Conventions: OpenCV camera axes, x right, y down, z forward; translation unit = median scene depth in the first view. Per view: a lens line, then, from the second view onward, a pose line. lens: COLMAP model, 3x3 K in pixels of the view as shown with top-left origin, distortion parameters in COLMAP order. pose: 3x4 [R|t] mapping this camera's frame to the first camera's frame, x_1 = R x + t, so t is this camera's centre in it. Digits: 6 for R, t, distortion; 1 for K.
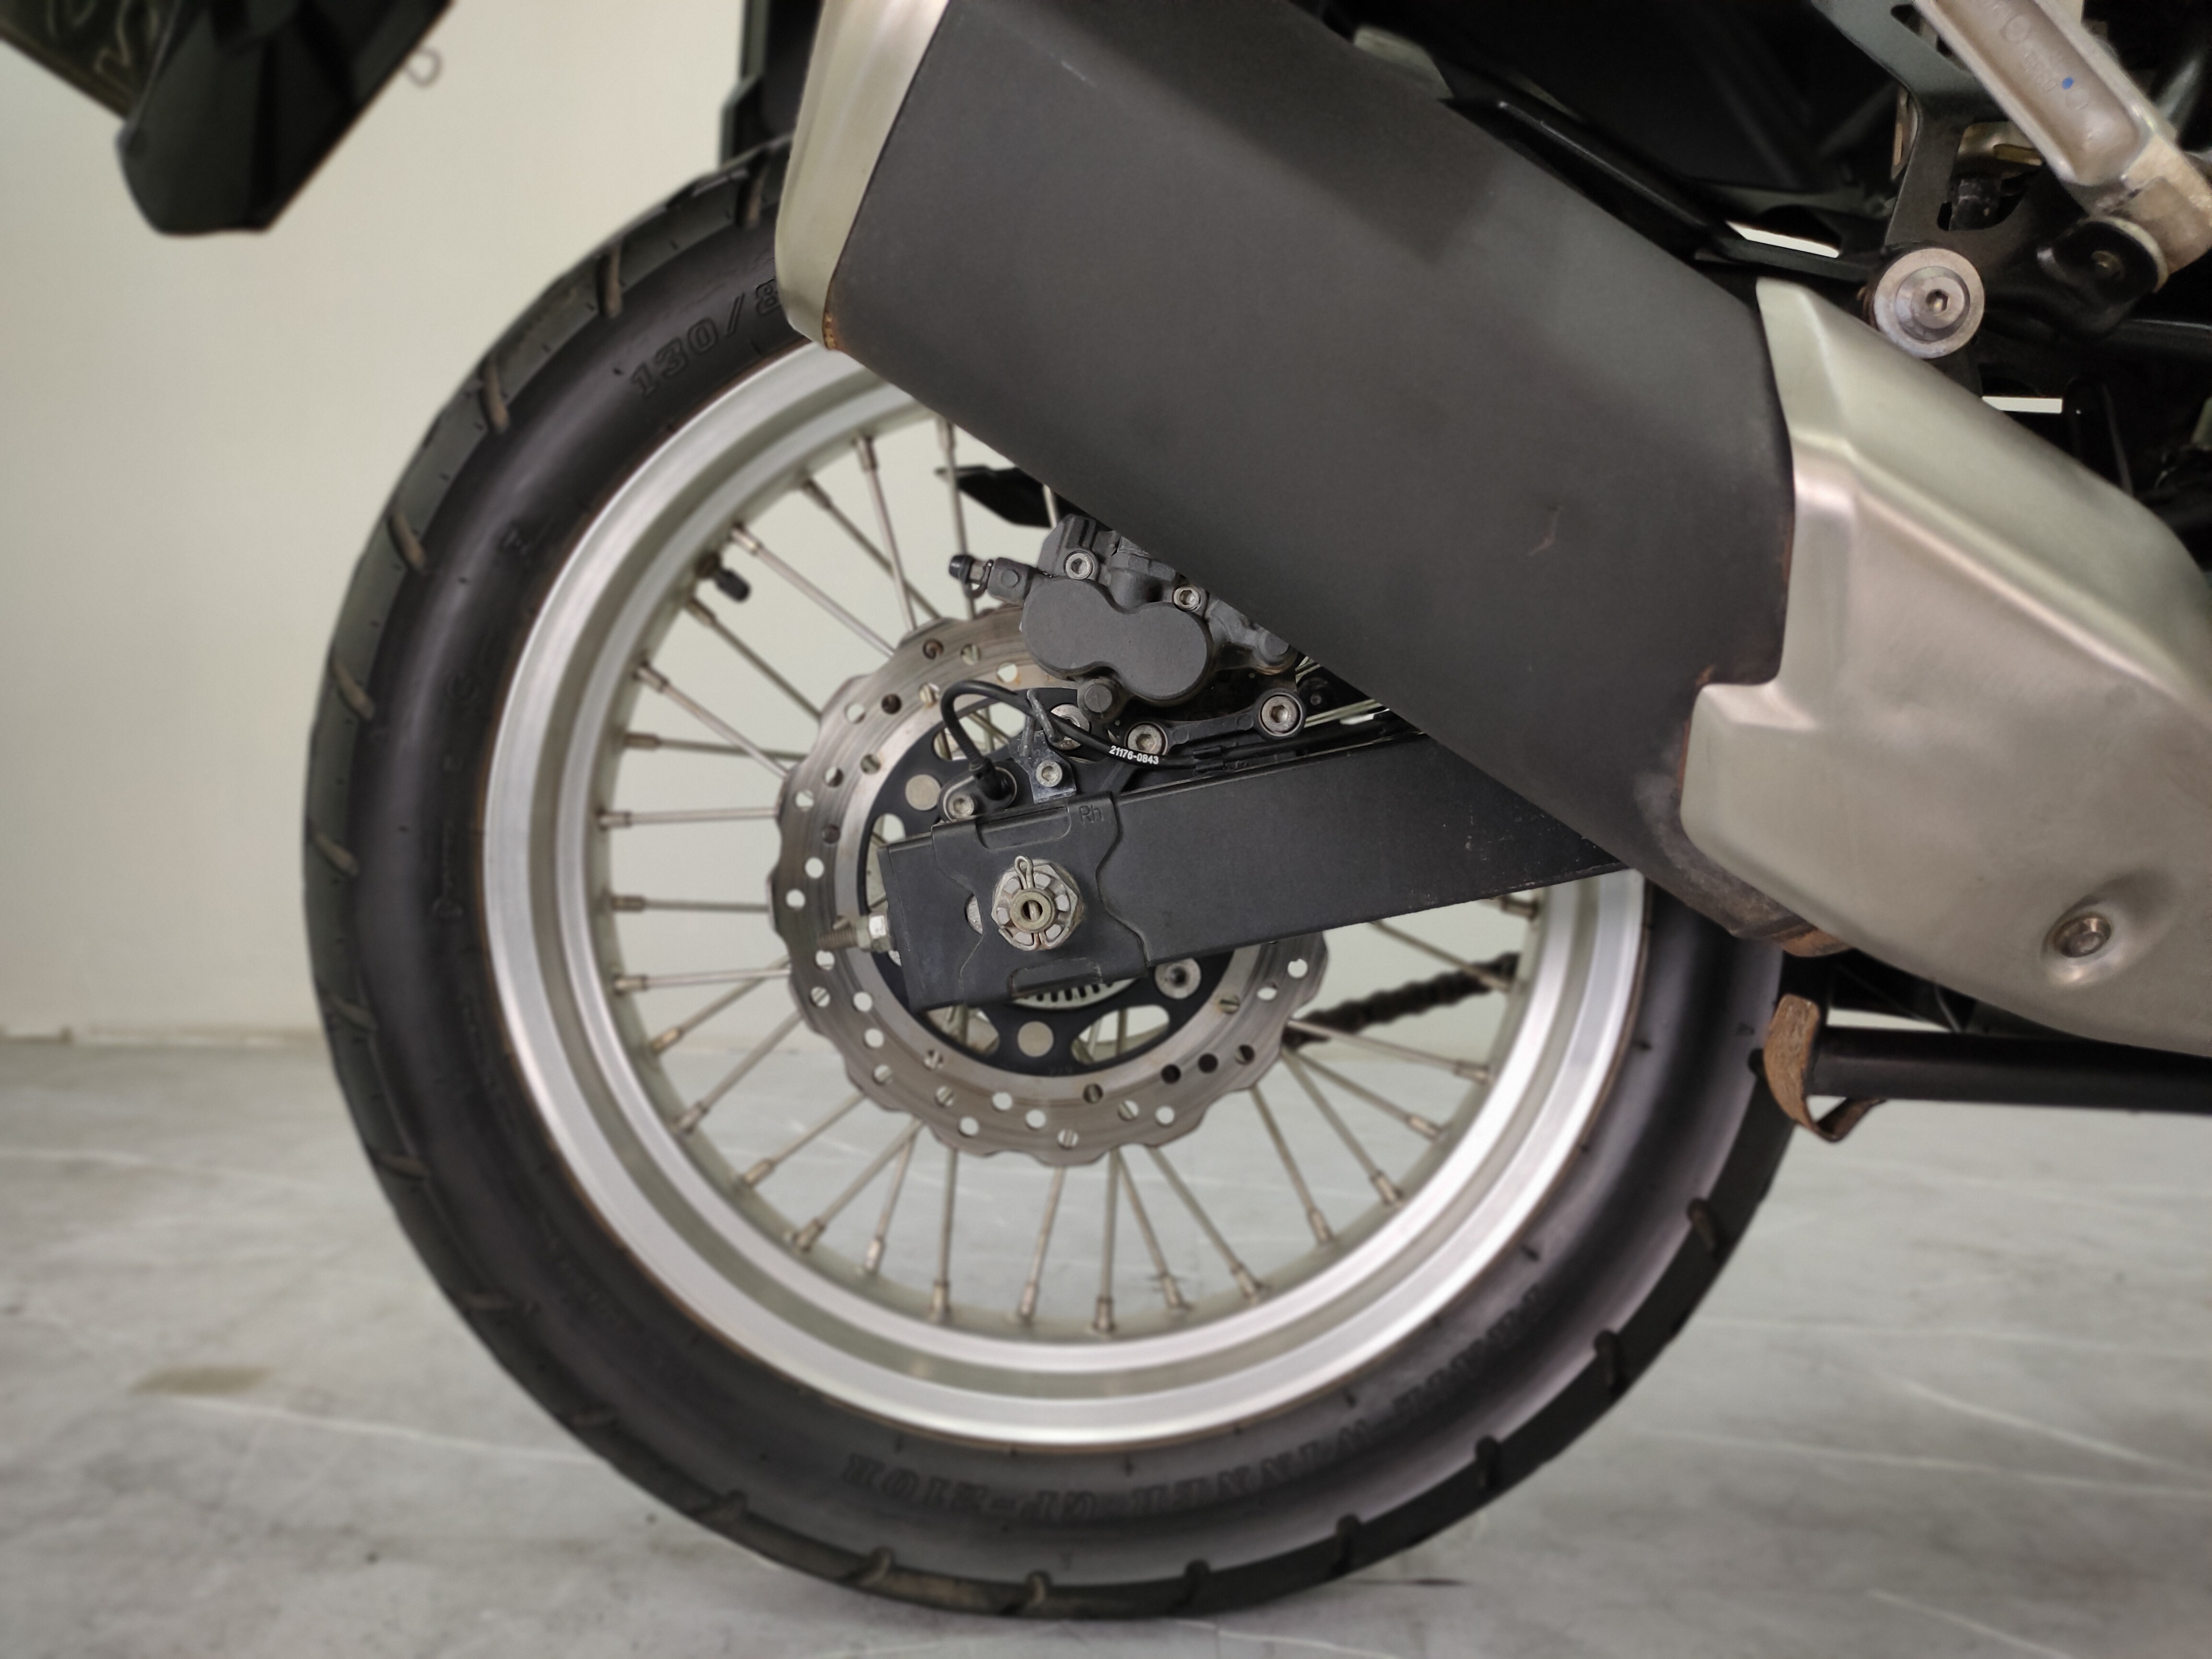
lens RADIAL K [[1997.2, 0, 1047.4], [0, 1997.2, 830.0], [0, 0, 1]] dist [0.017513, -0.024854]
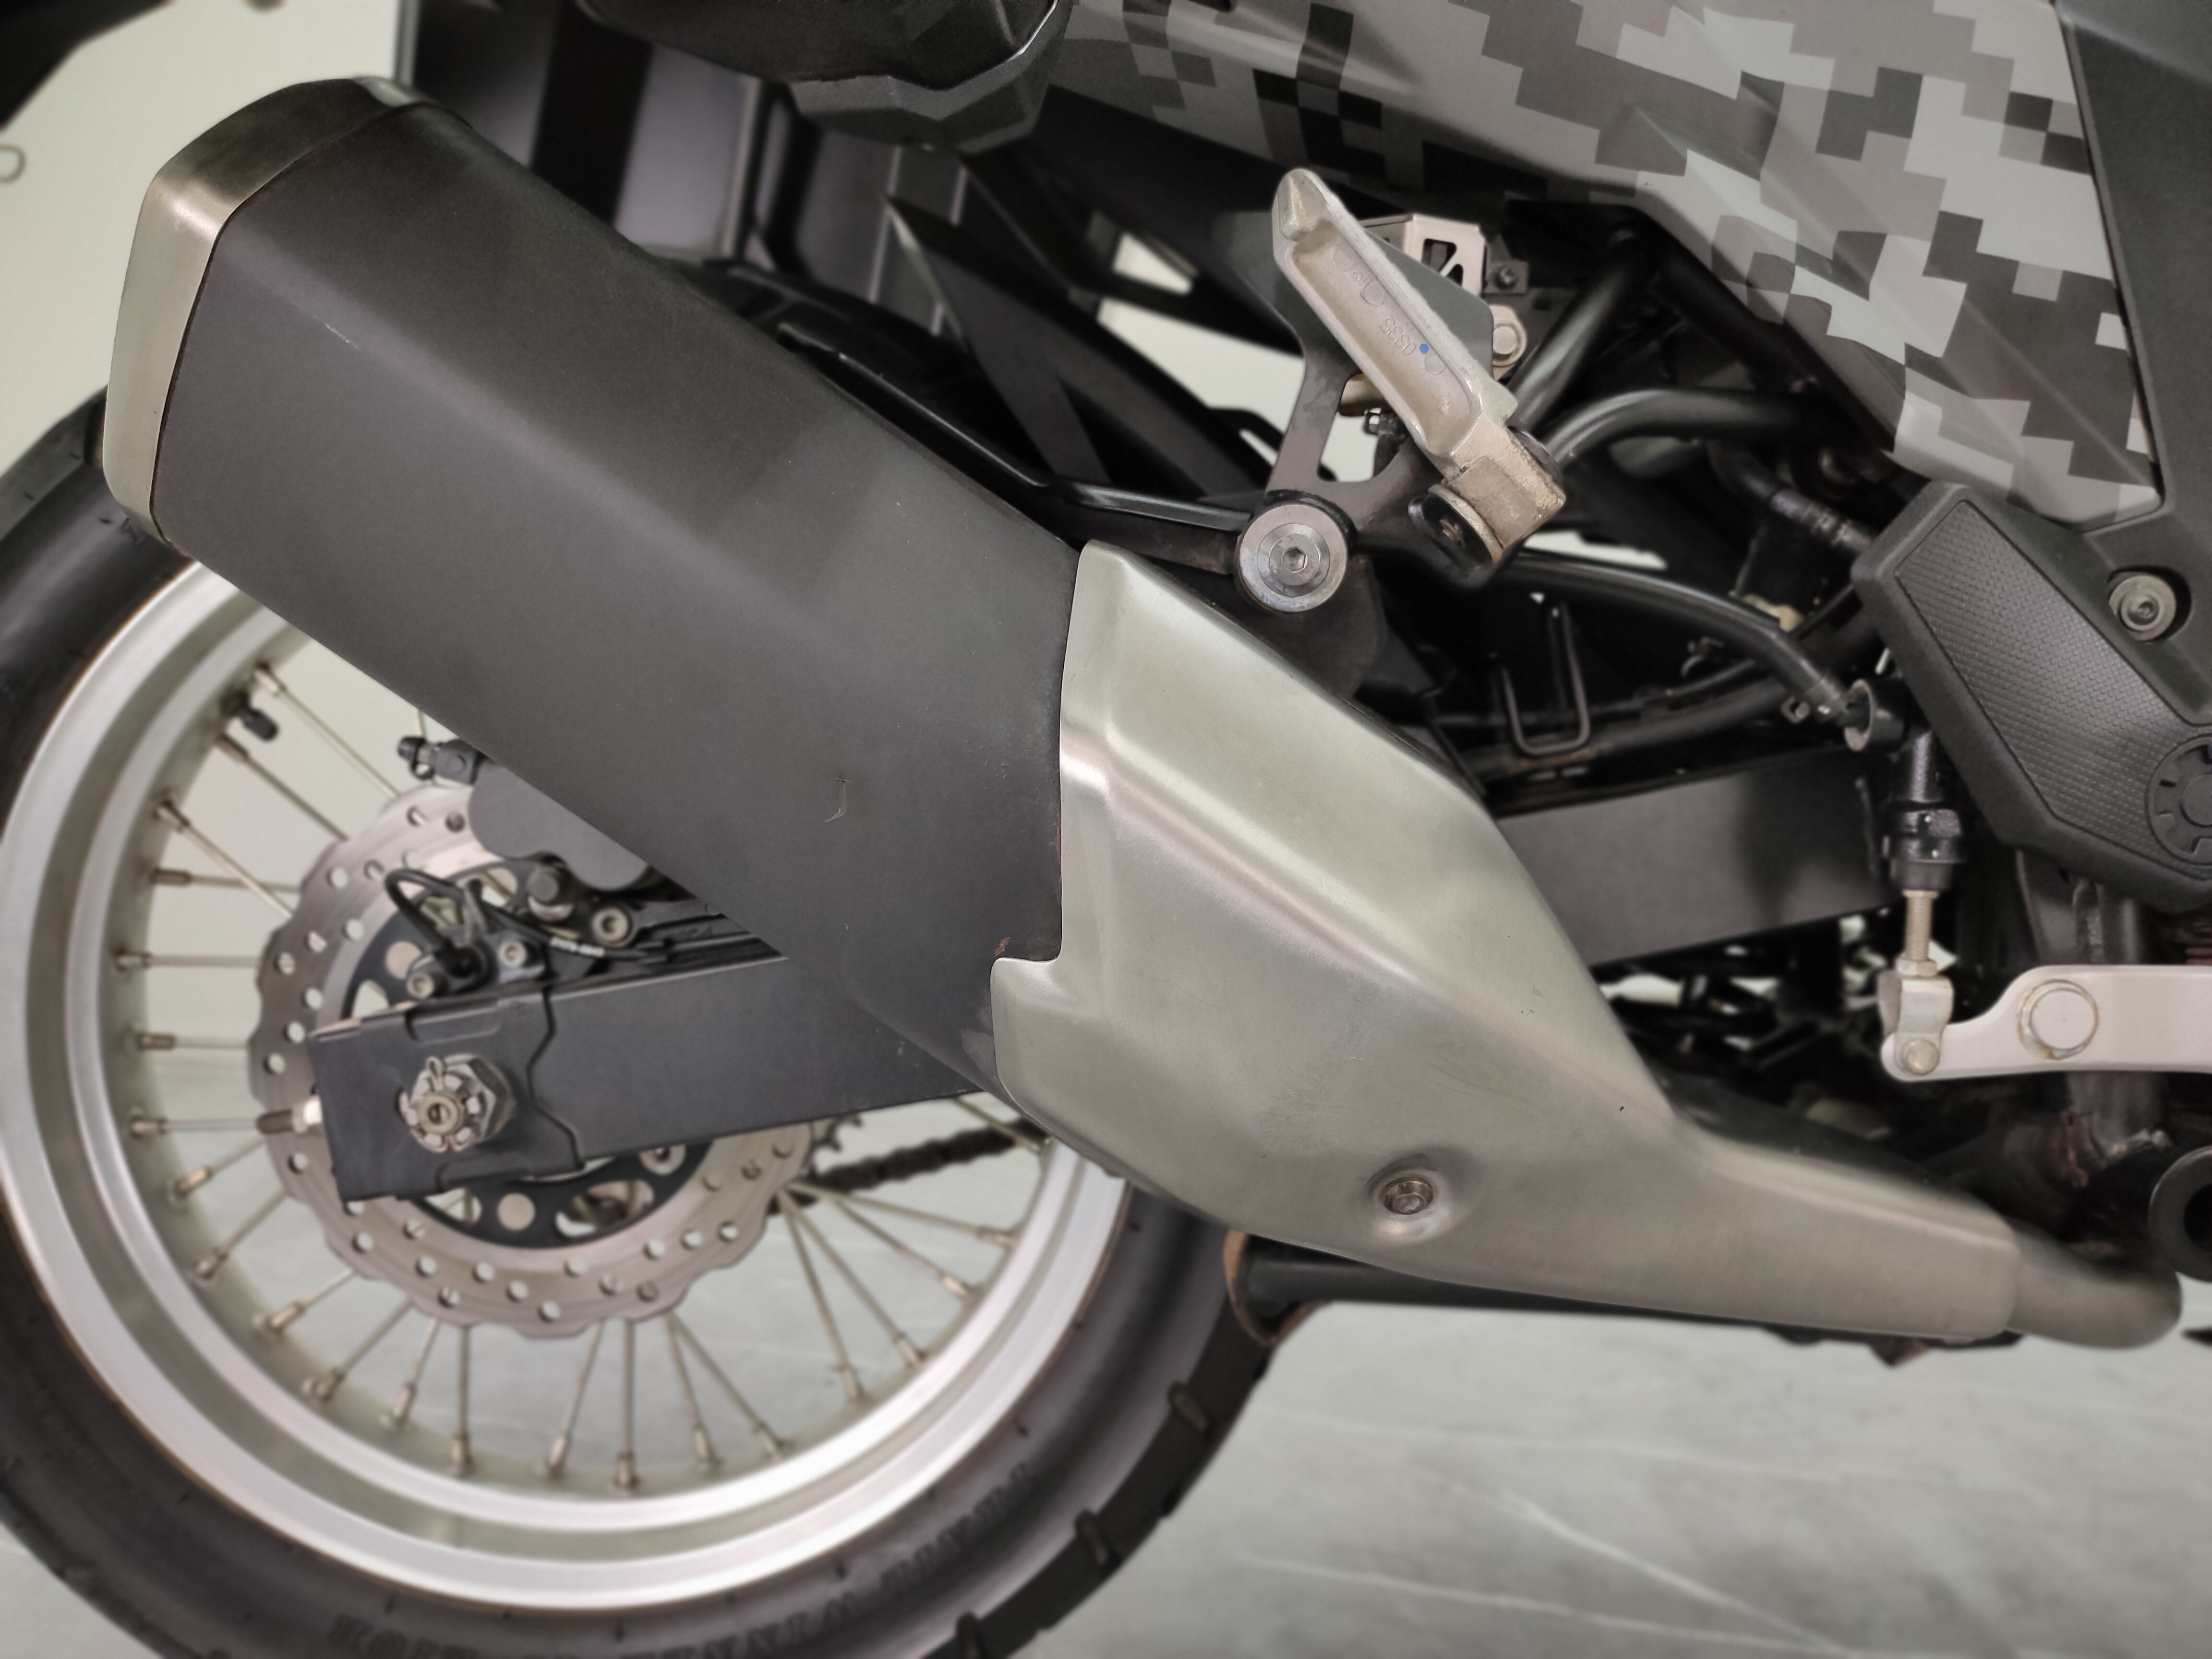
lens RADIAL K [[2016.8, 0, 1106.0], [0, 2016.8, 829.5], [0, 0, 1]] dist [0.031302, -0.119288]
pose [[0.998829, 0.028305, 0.039225, 0.234111], [-0.028944, 0.999456, 0.015826, -0.105601], [-0.038755, -0.016943, 0.999105, -0.007038]]
